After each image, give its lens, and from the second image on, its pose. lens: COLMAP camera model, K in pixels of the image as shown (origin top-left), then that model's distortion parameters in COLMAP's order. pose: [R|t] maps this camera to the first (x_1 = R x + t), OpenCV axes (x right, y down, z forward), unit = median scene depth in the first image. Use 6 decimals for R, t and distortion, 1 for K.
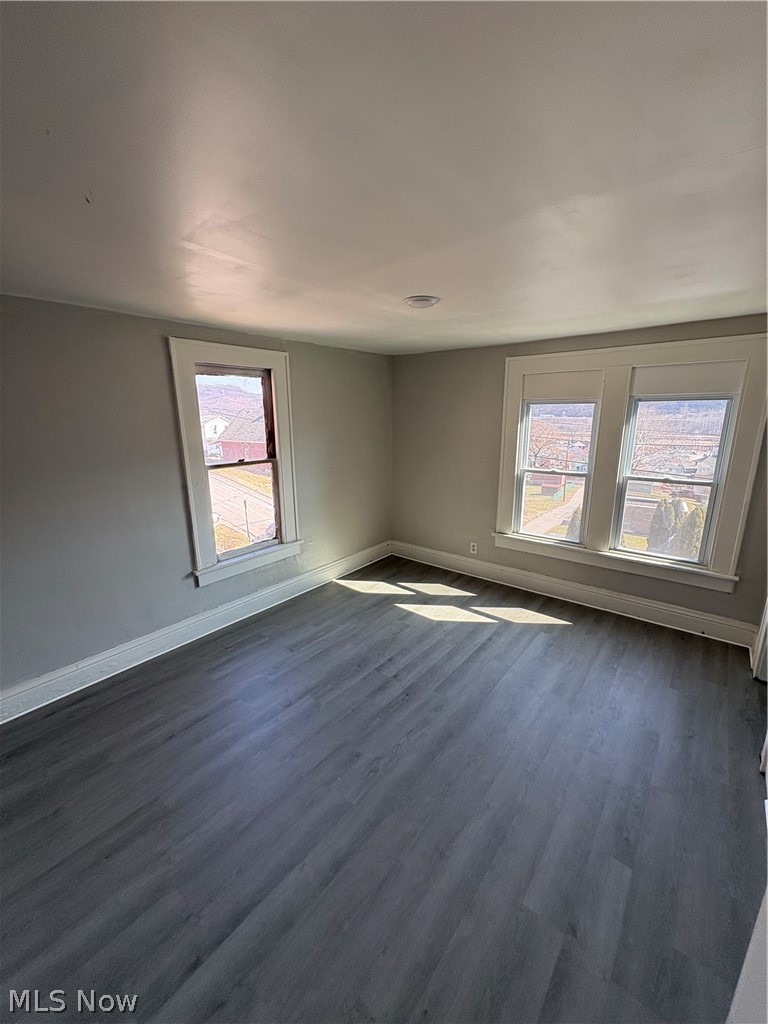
lens RADIAL K [[408.5, 0, 380.9], [0, 408.5, 512.3], [0, 0, 1]] dist [-0.001206, 0.000669]
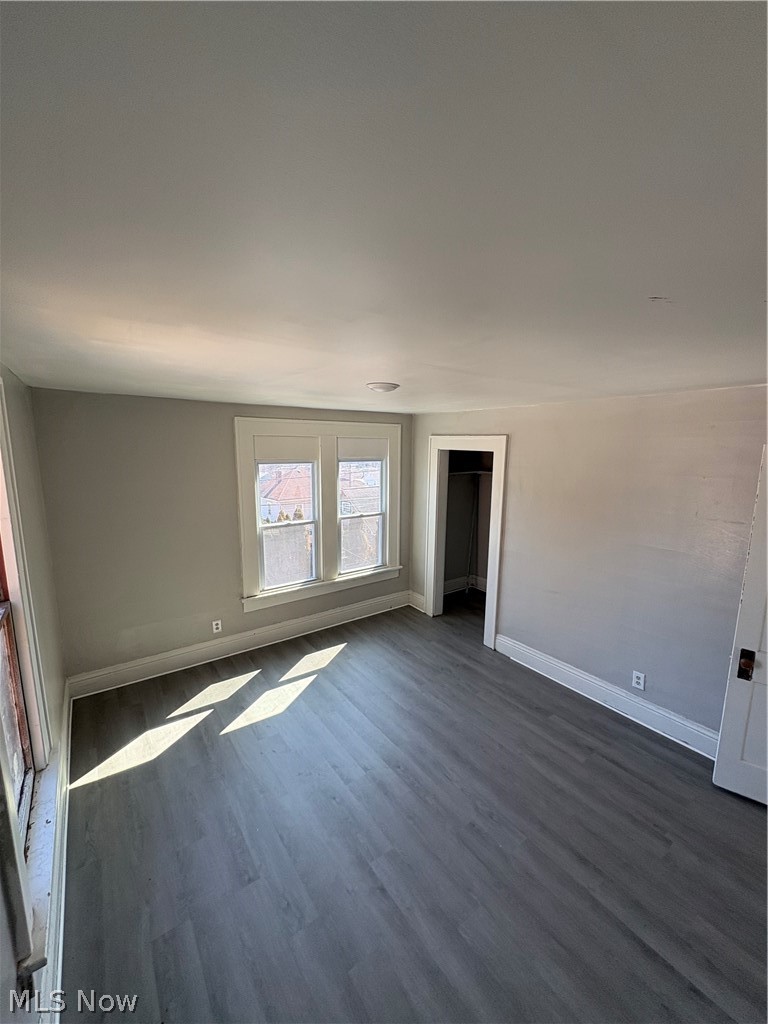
lens RADIAL K [[408.5, 0, 387.3], [0, 408.5, 515.4], [0, 0, 1]] dist [-0.001206, 0.000669]
pose [[0.252223, -0.154288, 0.955290, -0.651179], [0.218744, 0.970744, 0.099030, -0.203862], [-0.942621, 0.183986, 0.278593, 0.522664]]
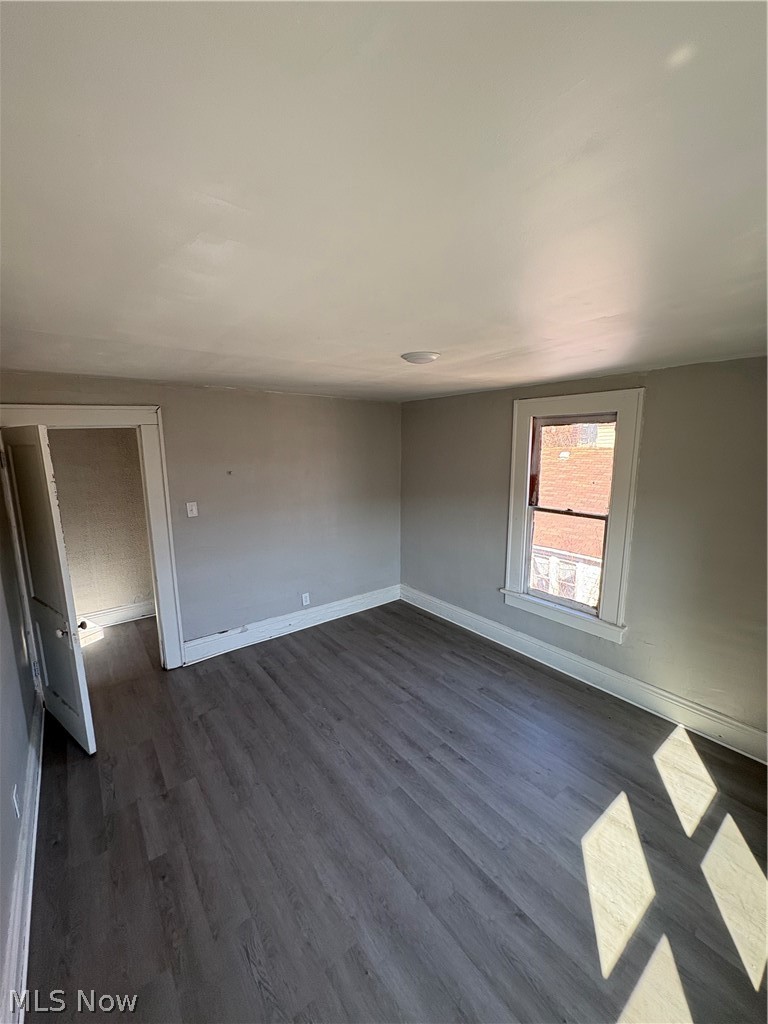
lens RADIAL K [[408.5, 0, 388.9], [0, 408.5, 511.7], [0, 0, 1]] dist [-0.001206, 0.000669]
pose [[-0.214489, 0.172924, -0.961297, 0.727402], [-0.220886, 0.950117, 0.220198, -0.258260], [0.951422, 0.259567, -0.165593, 0.810545]]
